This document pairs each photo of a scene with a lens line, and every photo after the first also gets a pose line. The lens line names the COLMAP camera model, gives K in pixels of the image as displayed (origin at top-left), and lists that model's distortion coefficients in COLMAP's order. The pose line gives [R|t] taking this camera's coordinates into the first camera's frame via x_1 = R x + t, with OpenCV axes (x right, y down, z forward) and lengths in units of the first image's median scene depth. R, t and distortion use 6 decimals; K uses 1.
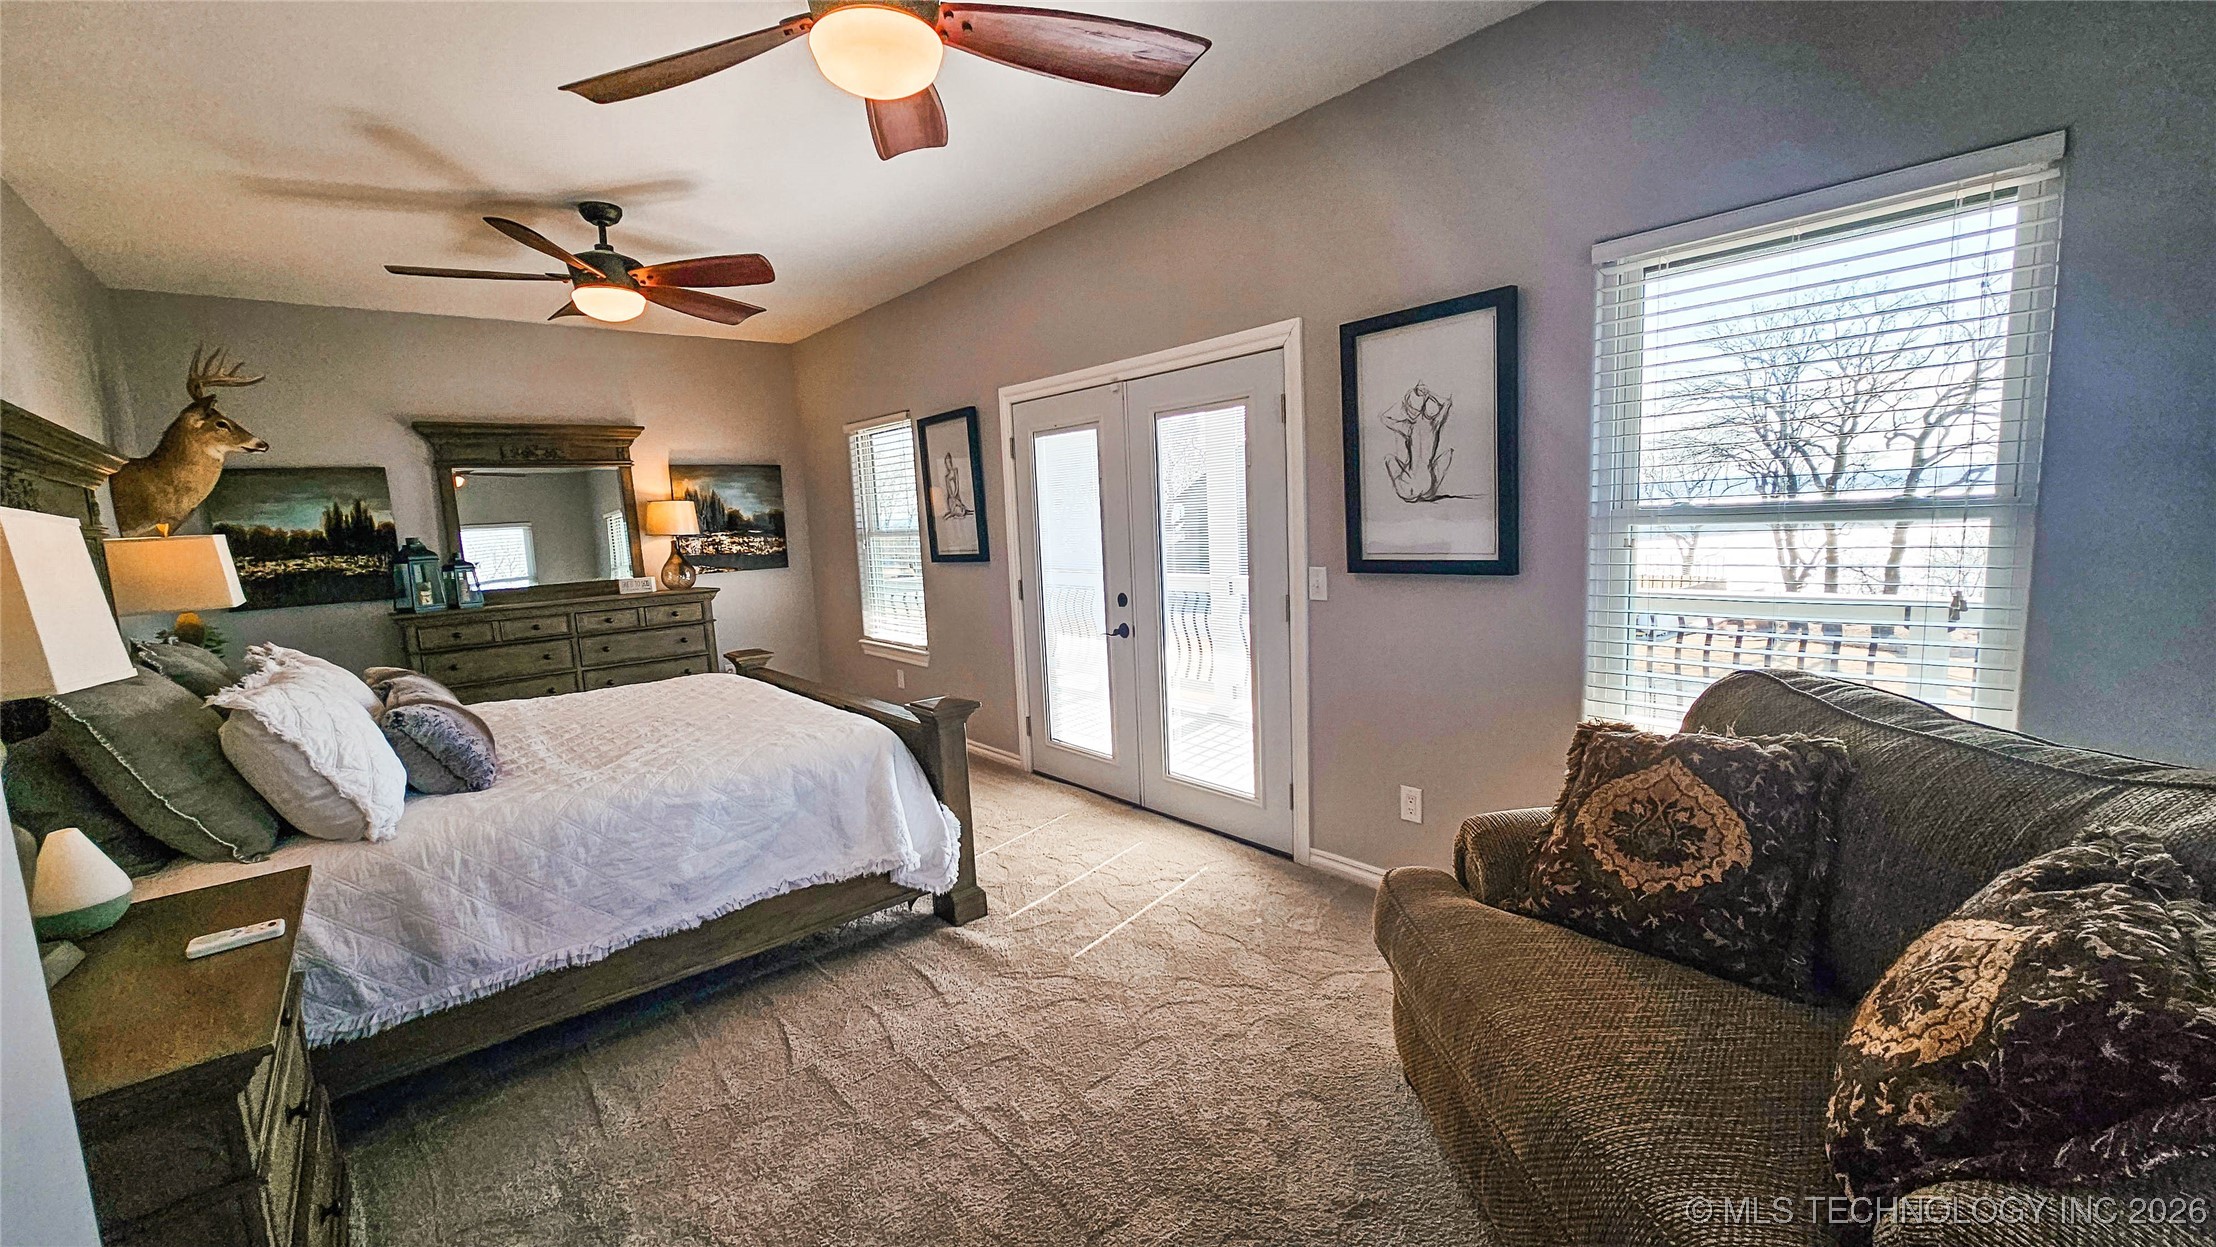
lens RADIAL K [[902.3, 0, 1110.0], [0, 902.3, 628.6], [0, 0, 1]] dist [-0.002137, 0.000672]
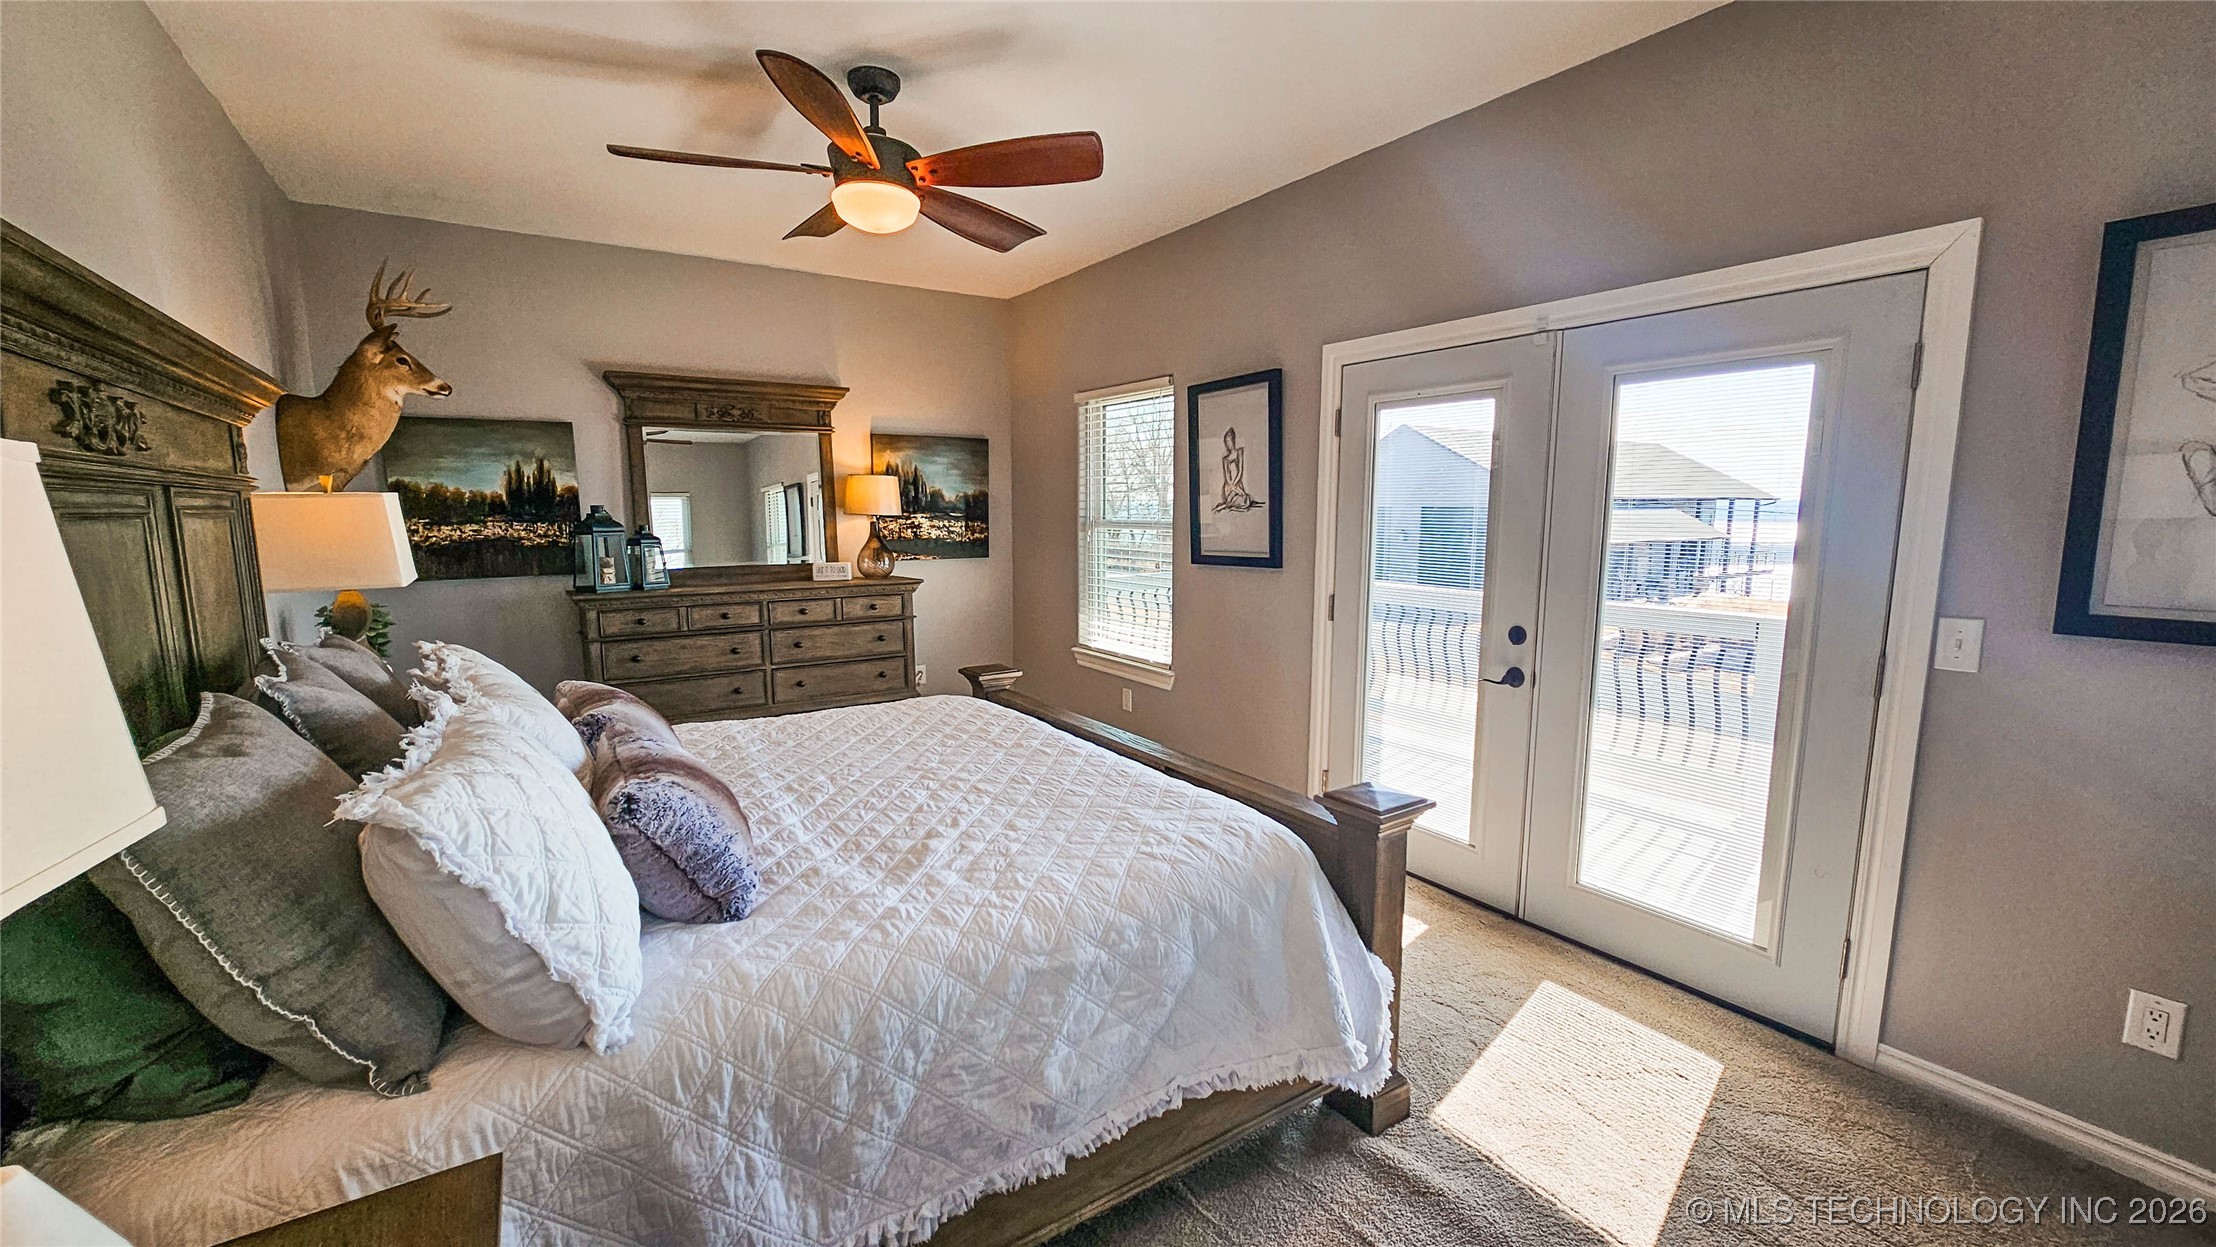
lens RADIAL K [[902.3, 0, 1108.9], [0, 902.3, 627.2], [0, 0, 1]] dist [-0.002137, 0.000672]
pose [[0.992215, 0.059070, -0.109636, -0.257867], [-0.058280, 0.998246, 0.010394, -0.029873], [0.110058, -0.003923, 0.993917, 0.270388]]
